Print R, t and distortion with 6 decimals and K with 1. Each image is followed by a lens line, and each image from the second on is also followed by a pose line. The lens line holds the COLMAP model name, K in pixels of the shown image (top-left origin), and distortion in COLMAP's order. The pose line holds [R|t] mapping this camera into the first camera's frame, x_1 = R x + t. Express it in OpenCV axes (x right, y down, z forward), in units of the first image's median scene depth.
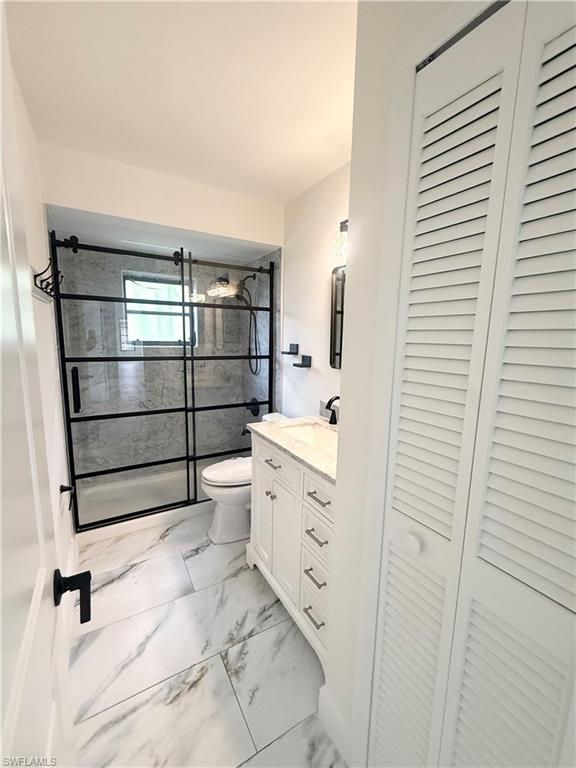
lens RADIAL K [[317.7, 0, 290.2], [0, 317.7, 383.6], [0, 0, 1]] dist [-0.000581, 0.000108]
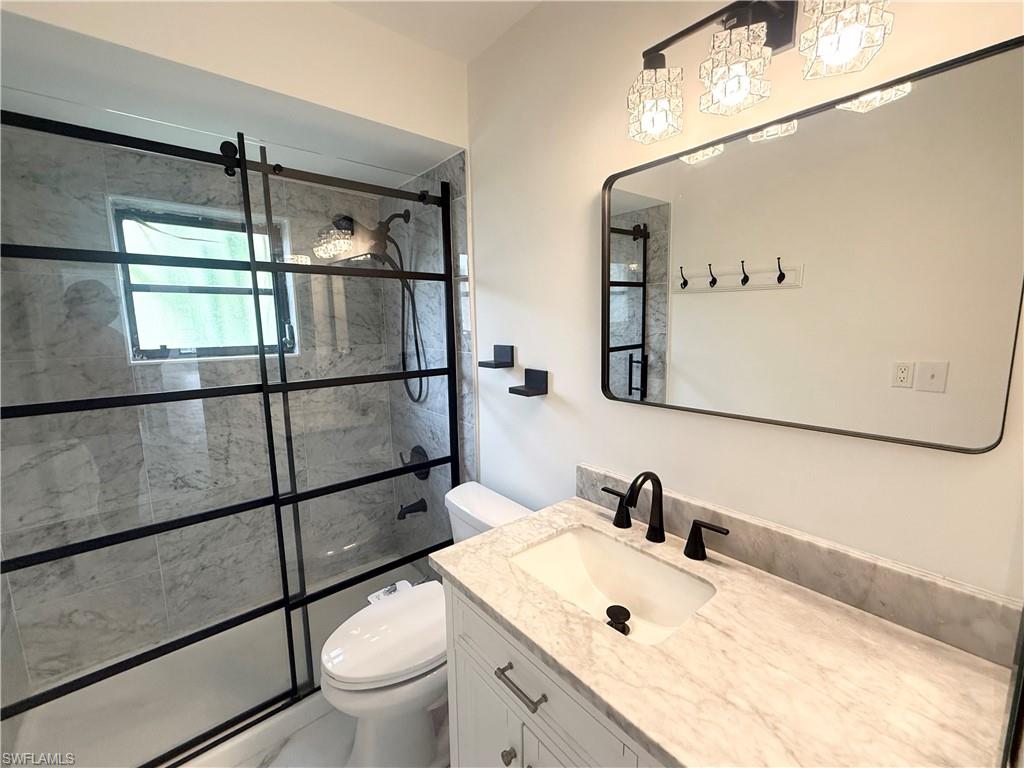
lens RADIAL K [[423.6, 0, 512.8], [0, 423.6, 384.9], [0, 0, 1]] dist [-0.000581, 0.000108]
pose [[0.985512, -0.056002, 0.160095, -0.075568], [0.055574, 0.998429, 0.007155, -0.061997], [-0.160244, 0.001846, 0.987076, 0.319450]]
